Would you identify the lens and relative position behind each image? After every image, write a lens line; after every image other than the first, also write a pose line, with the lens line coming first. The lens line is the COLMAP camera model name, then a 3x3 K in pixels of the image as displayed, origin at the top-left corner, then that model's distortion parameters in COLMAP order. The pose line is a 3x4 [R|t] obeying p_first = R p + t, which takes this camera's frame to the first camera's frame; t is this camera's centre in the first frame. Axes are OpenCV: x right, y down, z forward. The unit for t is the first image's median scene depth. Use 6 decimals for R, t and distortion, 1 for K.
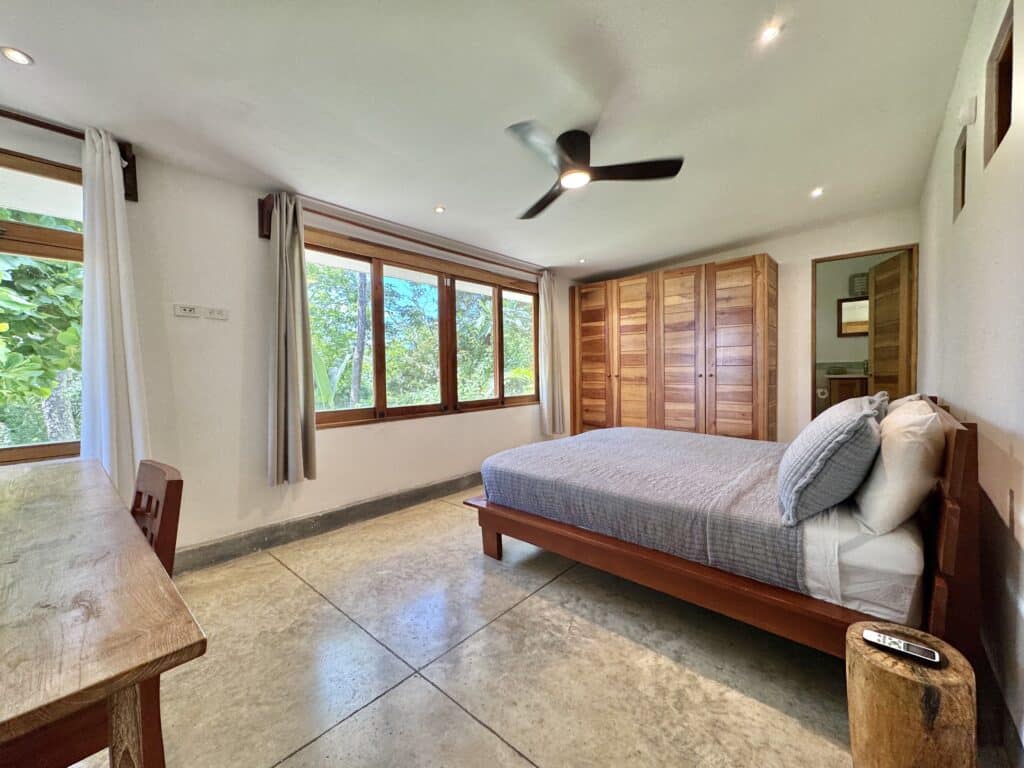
lens RADIAL K [[409.0, 0, 507.6], [0, 409.0, 384.8], [0, 0, 1]] dist [-0.000833, 0.000882]
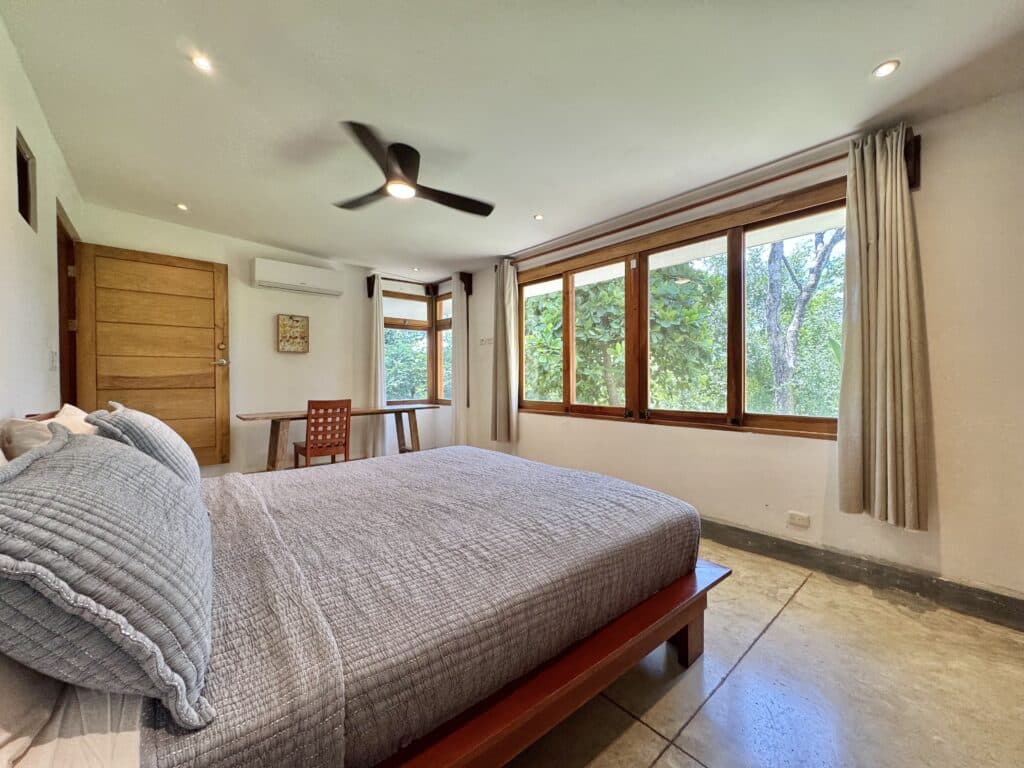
lens RADIAL K [[409.0, 0, 506.7], [0, 409.0, 380.5], [0, 0, 1]] dist [-0.000833, 0.000882]
pose [[-0.137903, 0.043770, -0.989478, 0.762527], [-0.006499, 0.998962, 0.045096, -0.051905], [0.990424, 0.012650, -0.137475, 0.904249]]
